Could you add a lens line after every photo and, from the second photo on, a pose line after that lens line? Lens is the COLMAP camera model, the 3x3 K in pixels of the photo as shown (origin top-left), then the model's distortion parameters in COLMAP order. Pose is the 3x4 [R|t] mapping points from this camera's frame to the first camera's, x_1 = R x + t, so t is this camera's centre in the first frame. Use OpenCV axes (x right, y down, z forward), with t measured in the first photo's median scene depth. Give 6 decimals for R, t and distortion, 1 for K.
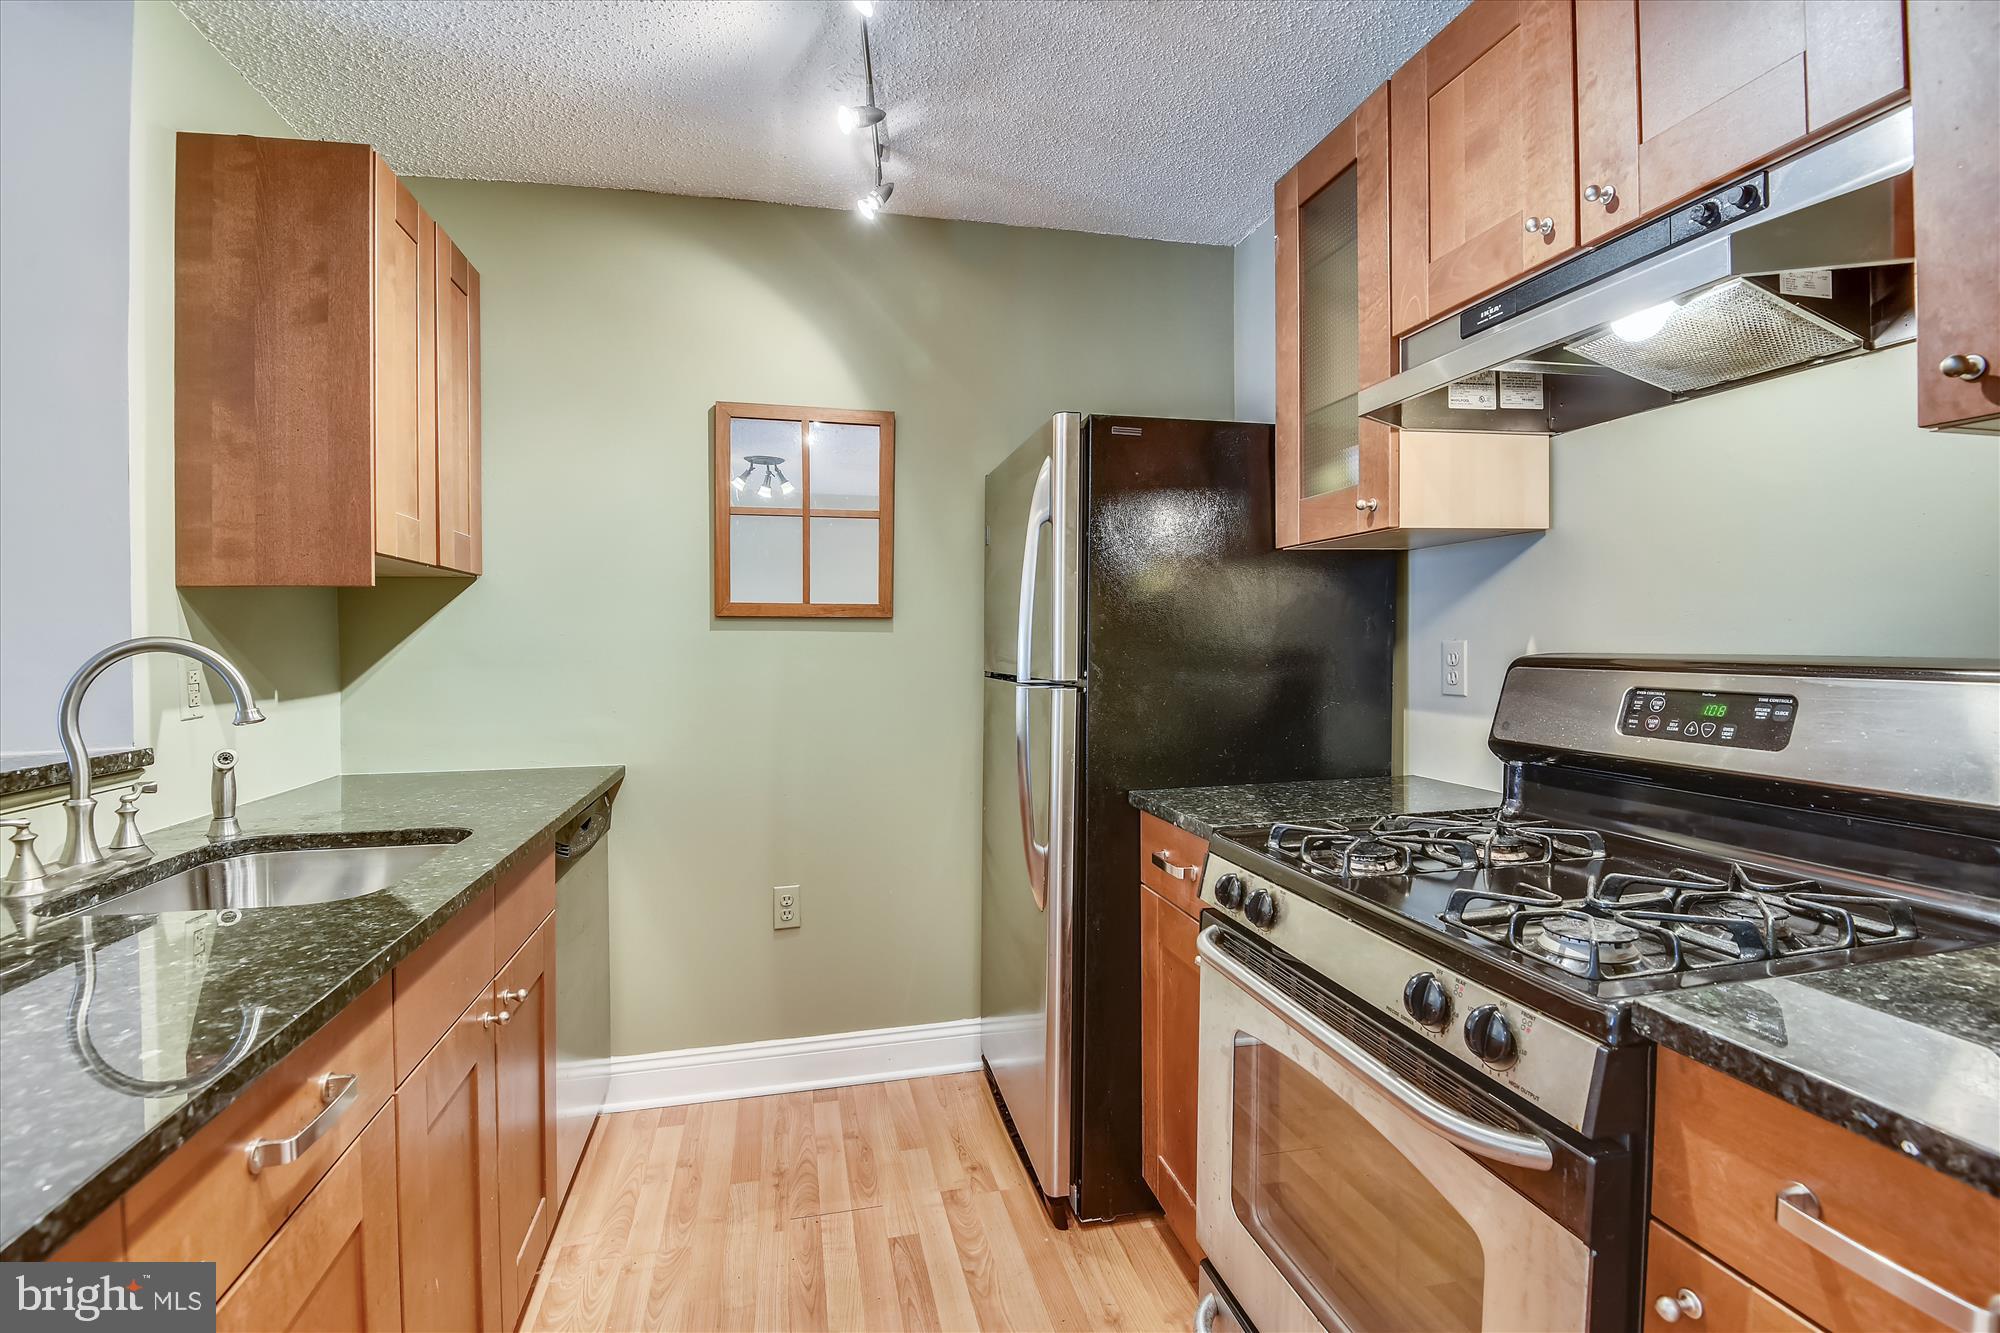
lens RADIAL K [[933.1, 0, 1001.5], [0, 933.1, 674.7], [0, 0, 1]] dist [0.003105, -0.019837]
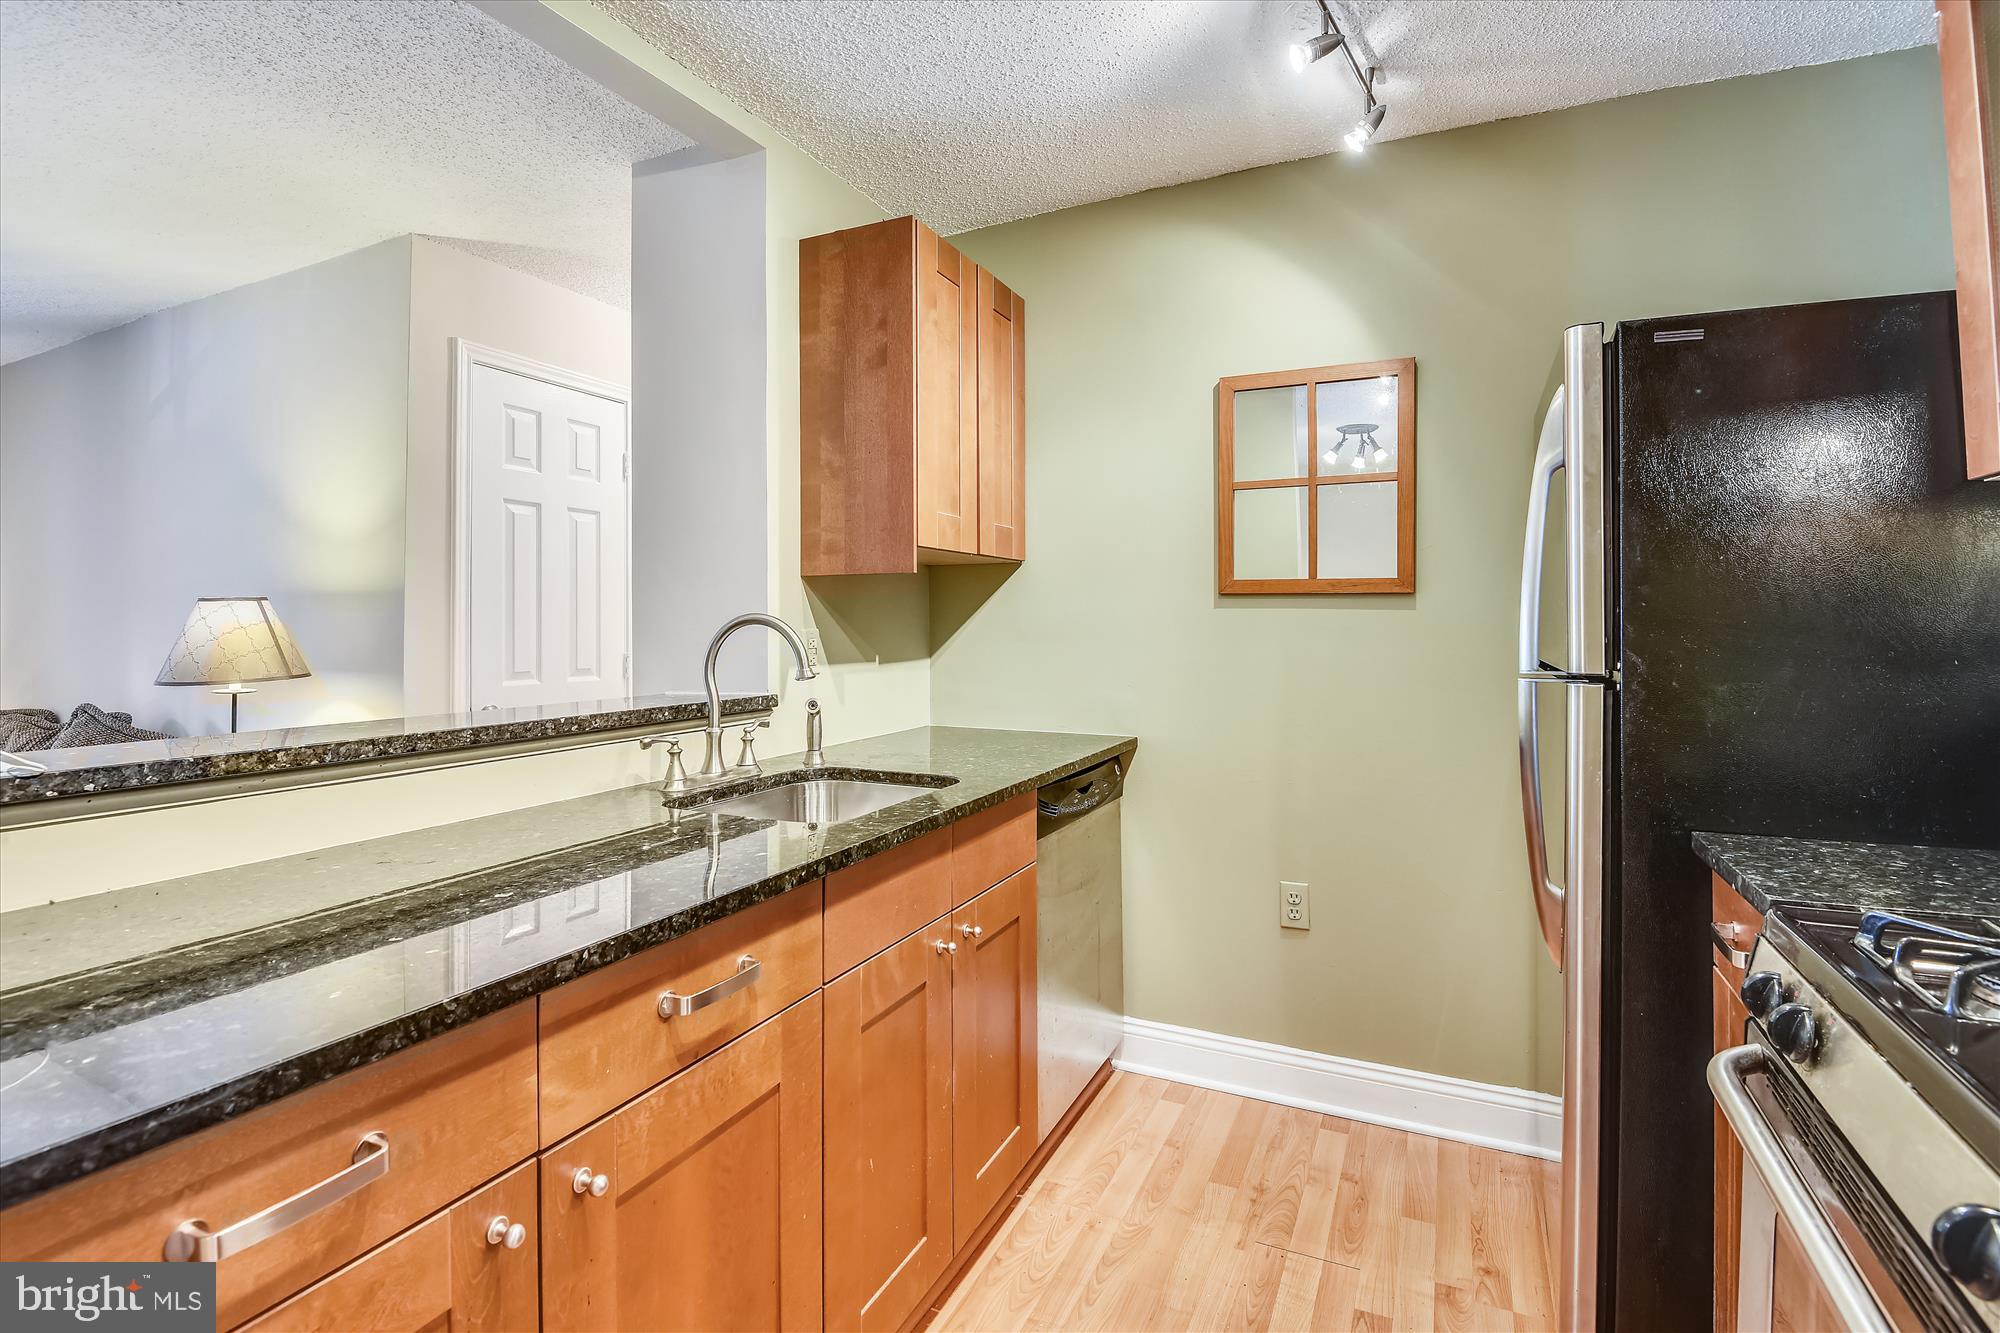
lens RADIAL K [[941.8, 0, 997.2], [0, 941.8, 625.2], [0, 0, 1]] dist [0.025541, -0.033456]
pose [[0.779764, 0.009578, -0.626001, 0.175962], [-0.028769, 0.999375, -0.020544, -0.003336], [0.625413, 0.034029, 0.779552, 0.092657]]
